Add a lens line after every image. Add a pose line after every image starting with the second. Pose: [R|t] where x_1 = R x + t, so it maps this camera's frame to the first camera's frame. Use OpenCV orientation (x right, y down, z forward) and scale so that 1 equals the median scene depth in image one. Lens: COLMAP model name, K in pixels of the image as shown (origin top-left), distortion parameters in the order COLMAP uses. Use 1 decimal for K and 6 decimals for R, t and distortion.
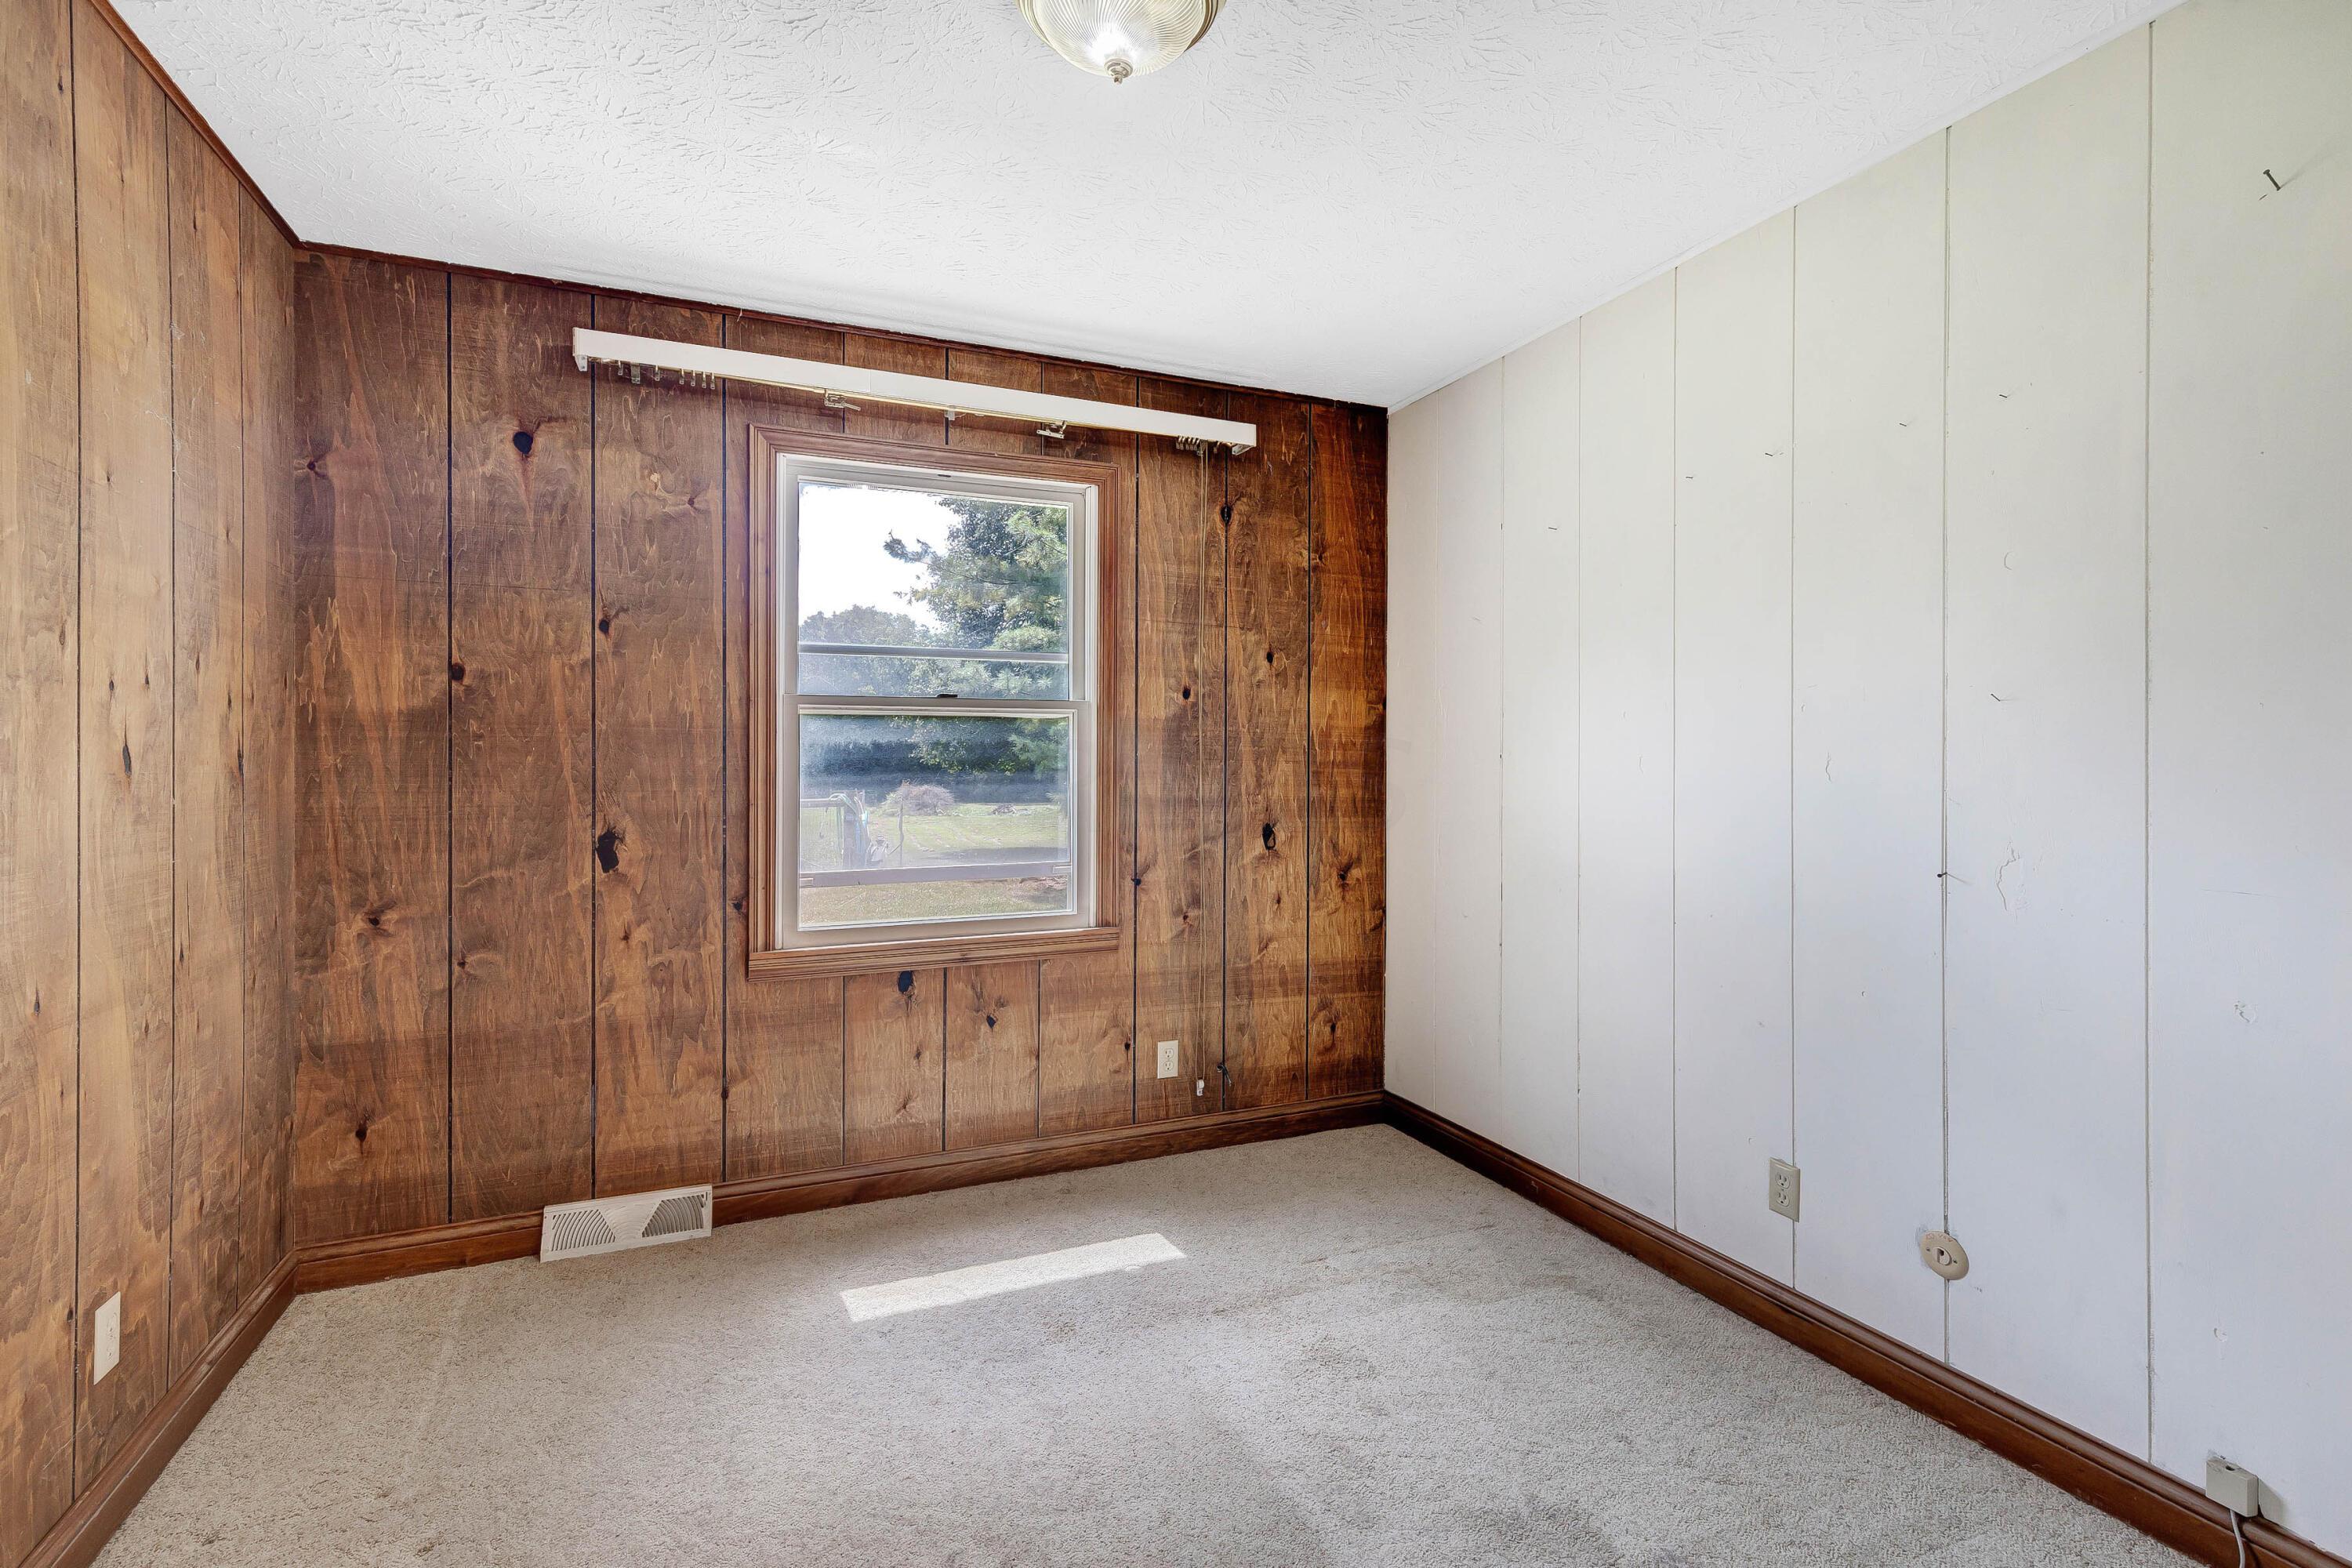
lens RADIAL K [[1073.7, 0, 1169.1], [0, 1073.7, 765.3], [0, 0, 1]] dist [0.012079, -0.002598]
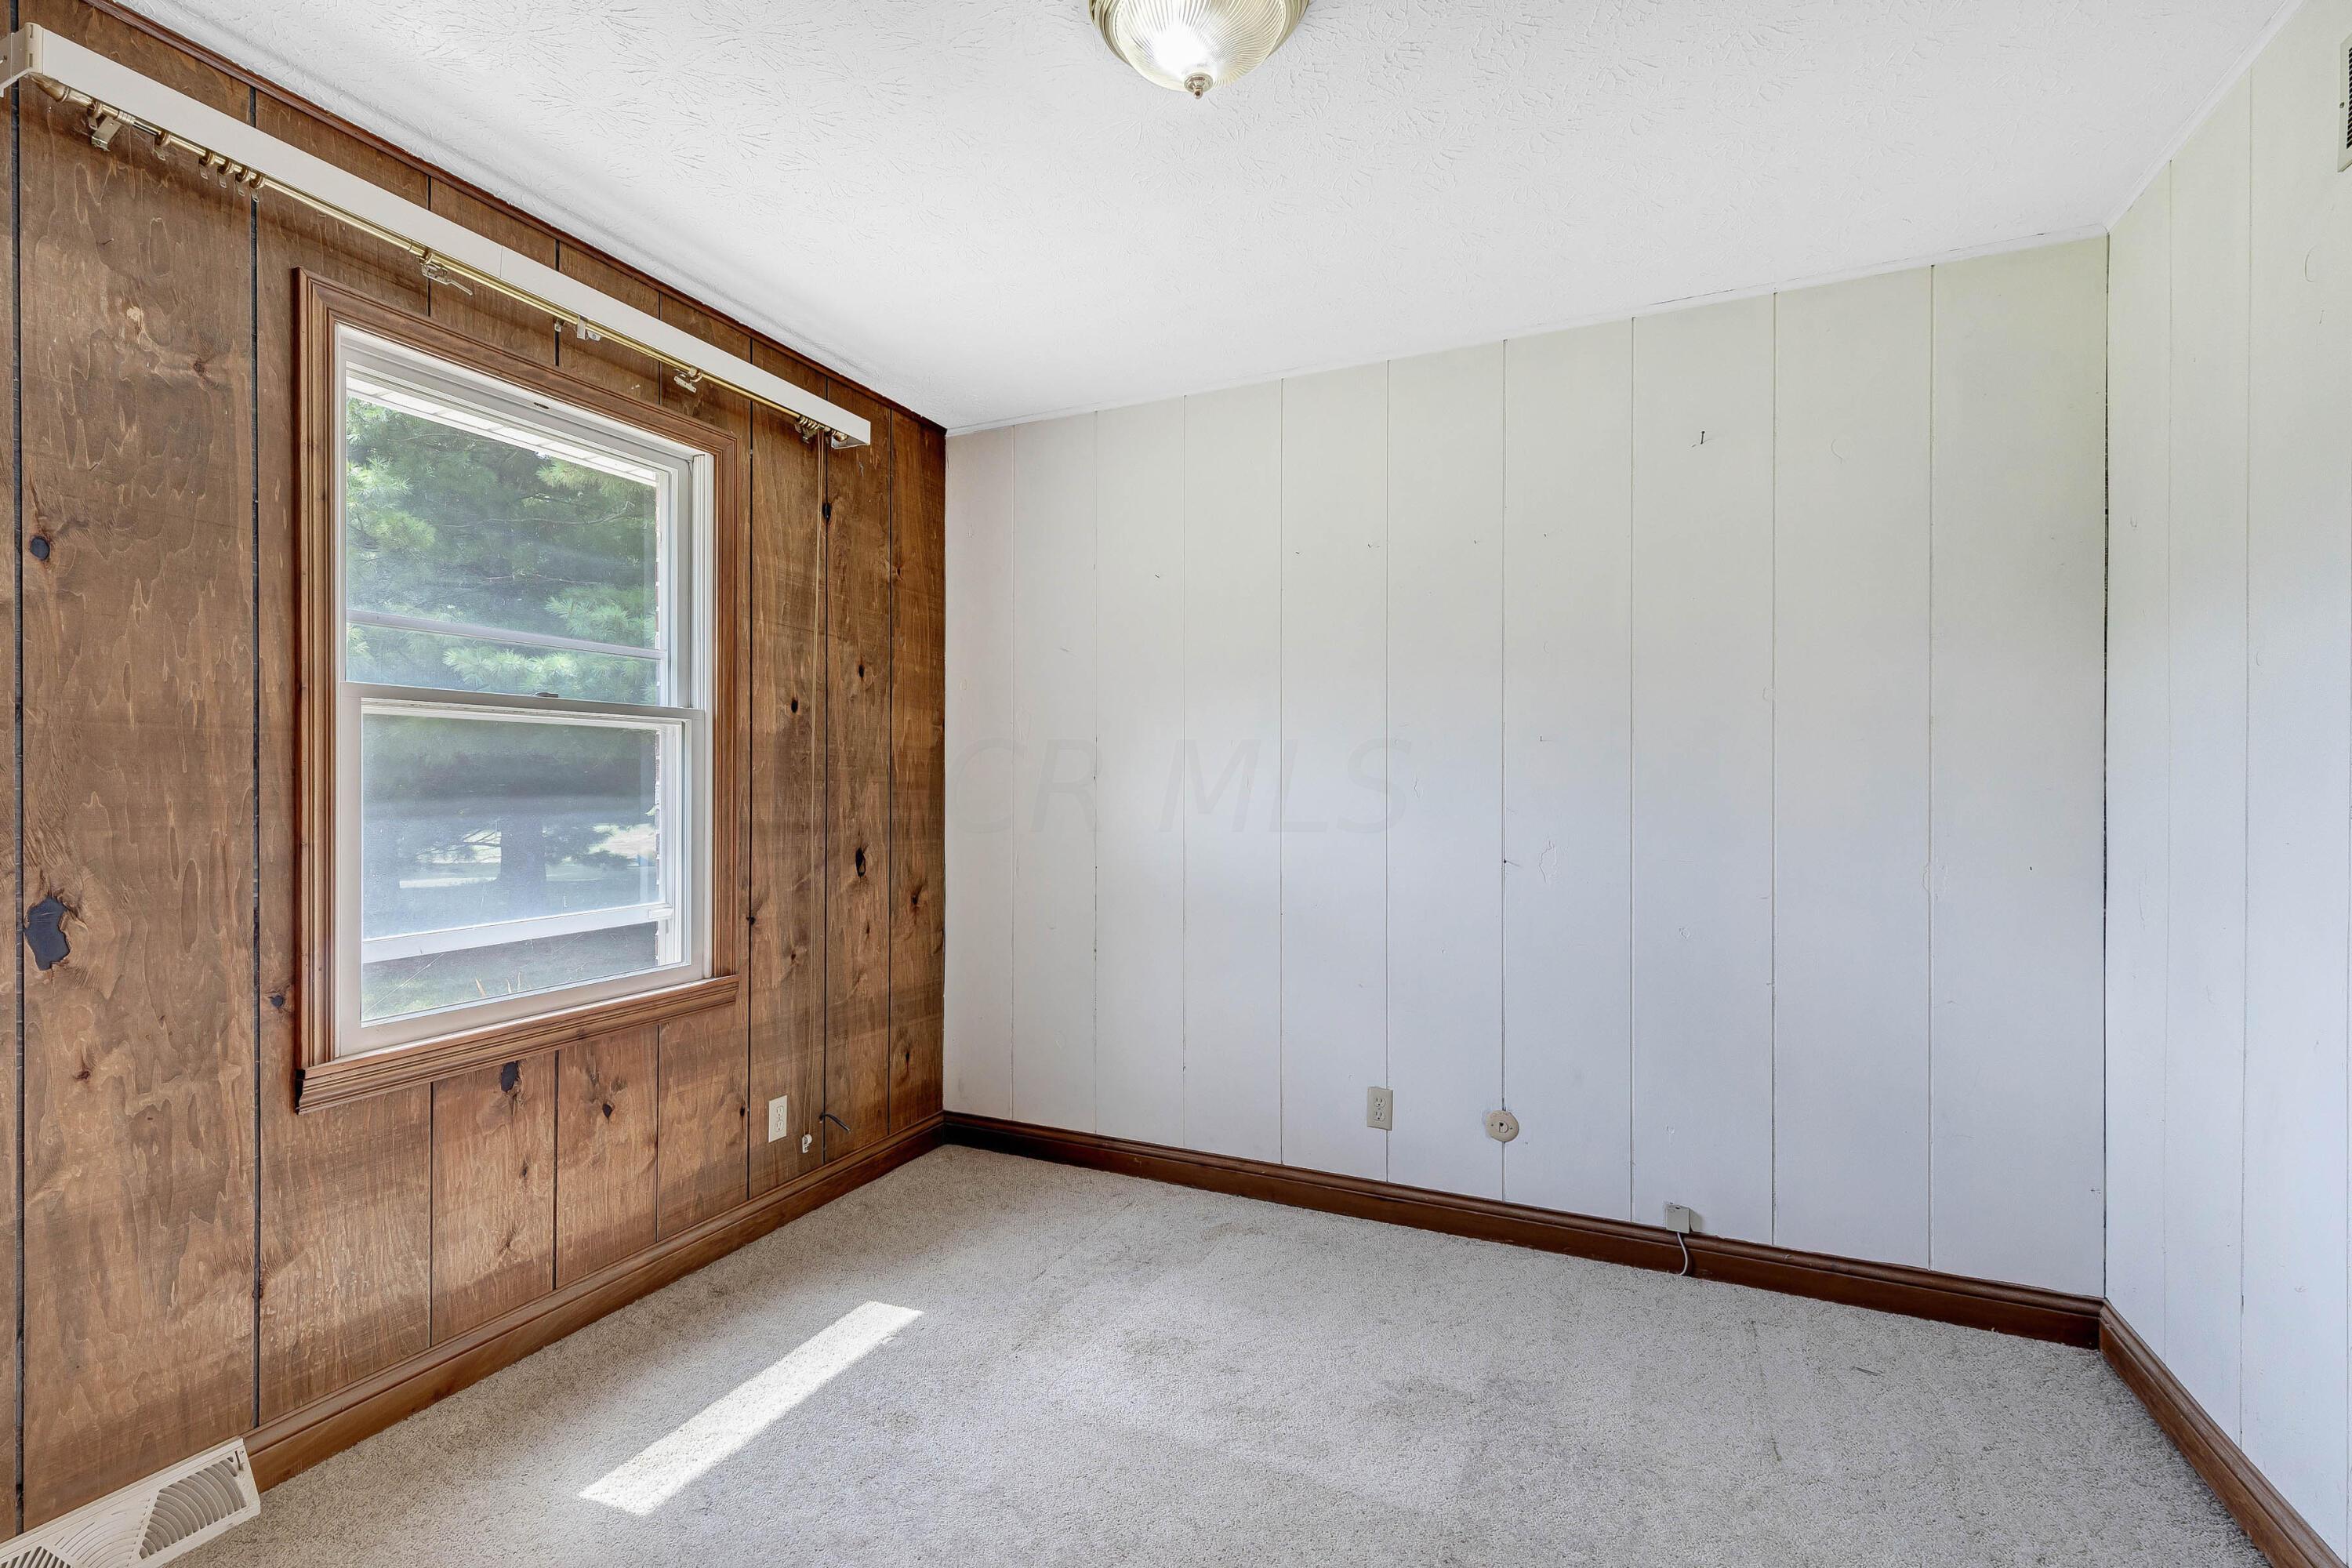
lens RADIAL K [[1073.7, 0, 1167.7], [0, 1073.7, 793.4], [0, 0, 1]] dist [0.012079, -0.002598]
pose [[0.764107, -0.004030, 0.645077, -0.404732], [0.000372, 0.999983, 0.005806, 0.000859], [-0.645089, -0.004196, 0.764096, 0.144493]]
